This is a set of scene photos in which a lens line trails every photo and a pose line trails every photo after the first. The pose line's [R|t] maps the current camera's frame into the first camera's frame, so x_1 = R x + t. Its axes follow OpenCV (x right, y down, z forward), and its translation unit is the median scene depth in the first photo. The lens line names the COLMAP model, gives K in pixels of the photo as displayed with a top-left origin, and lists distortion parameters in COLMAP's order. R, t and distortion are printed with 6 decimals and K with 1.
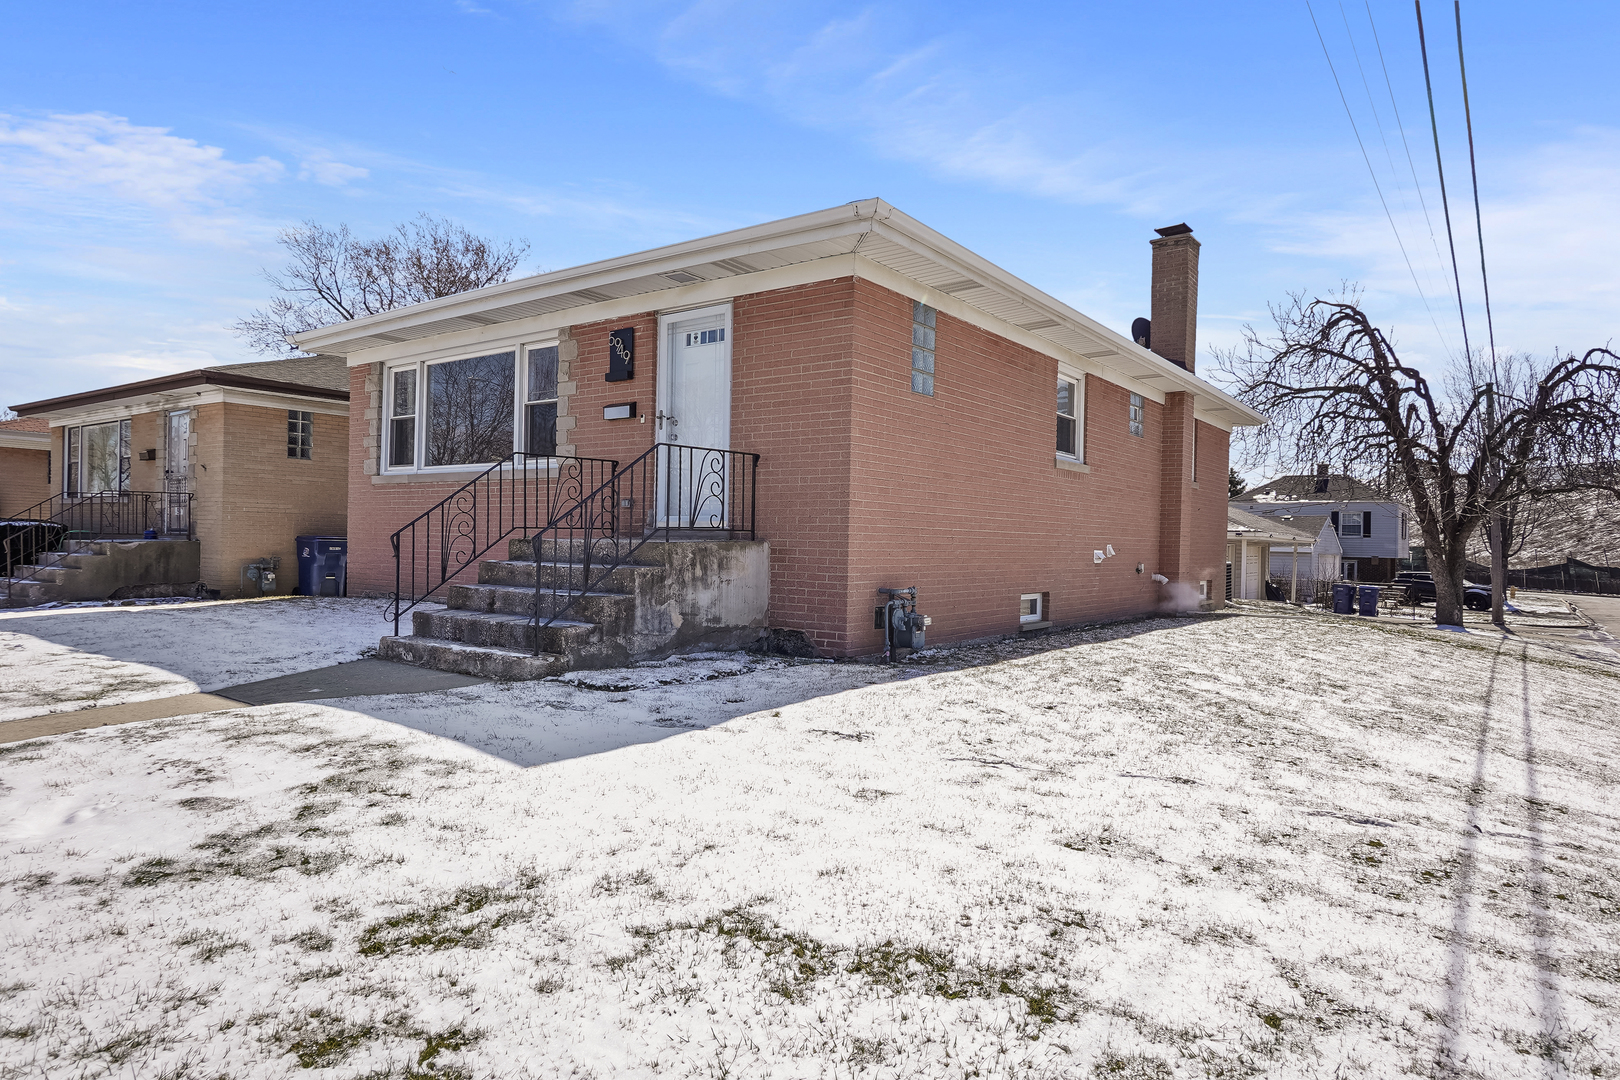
lens RADIAL K [[968.1, 0, 810.0], [0, 968.1, 540.0], [0, 0, 1]] dist [-0.003329, -0.001179]
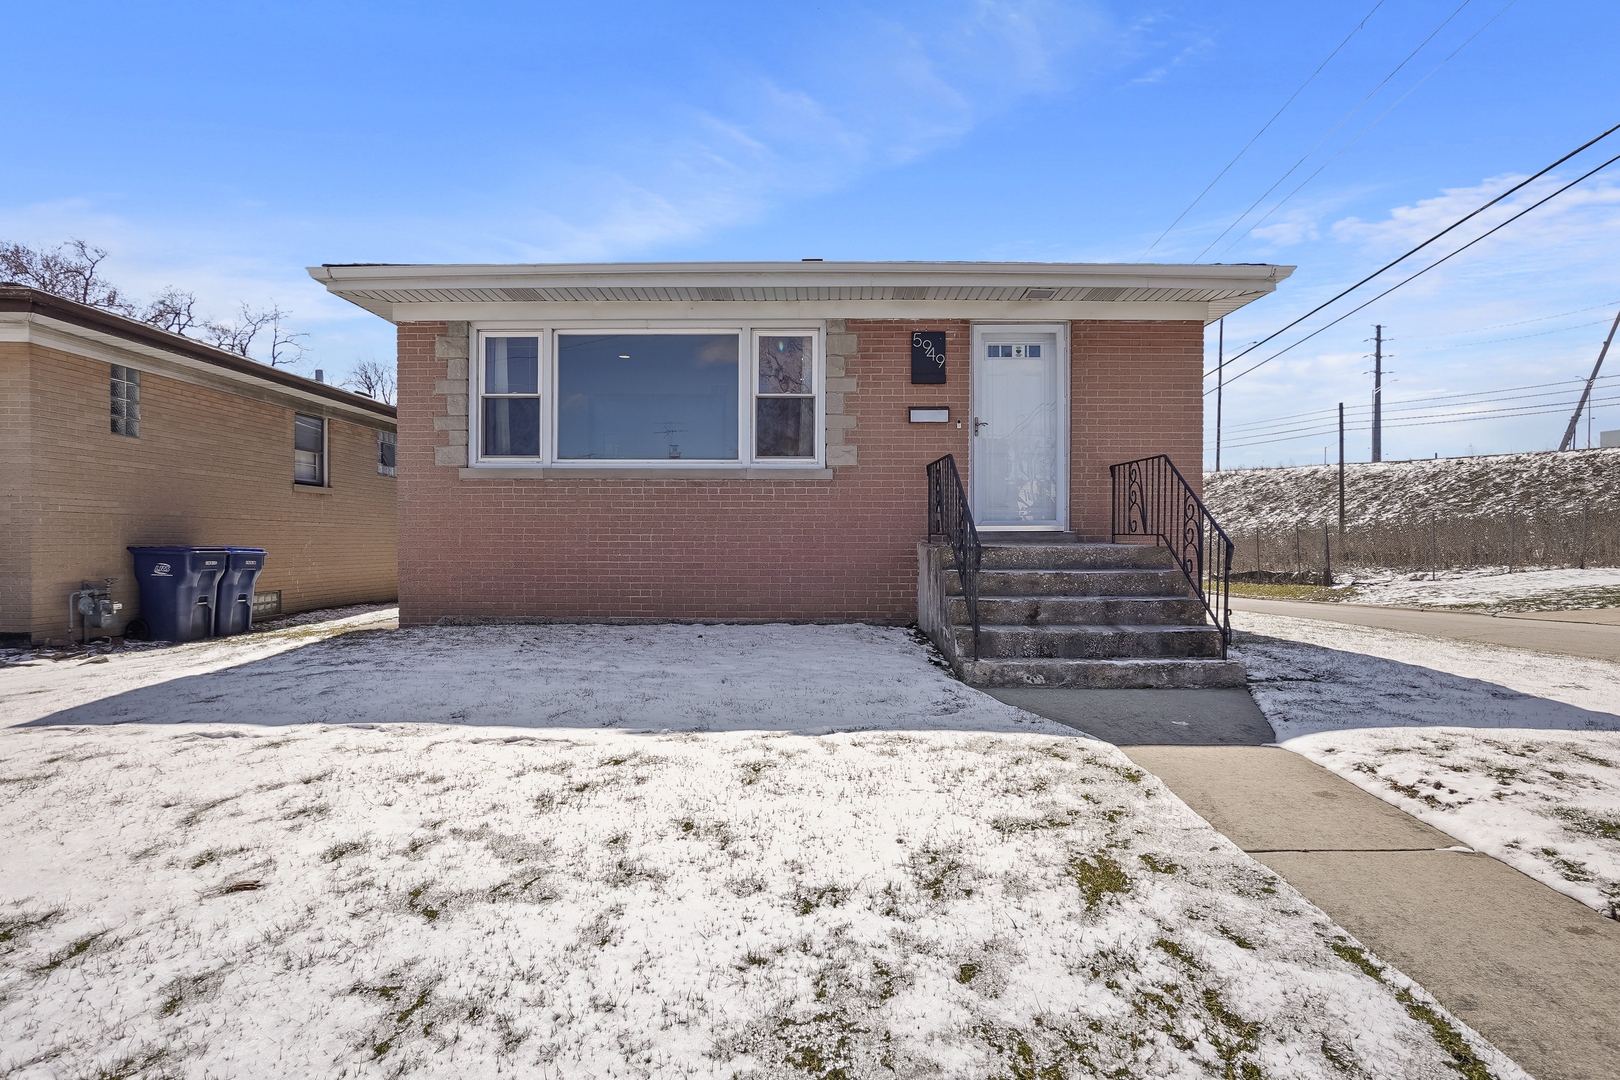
lens RADIAL K [[838.6, 0, 810.0], [0, 838.6, 540.0], [0, 0, 1]] dist [-0.025148, 0.000736]
pose [[0.804771, -0.015824, 0.593375, -0.767615], [0.012047, 0.999874, 0.010326, -0.014582], [-0.593464, -0.001161, 0.804860, 0.365886]]
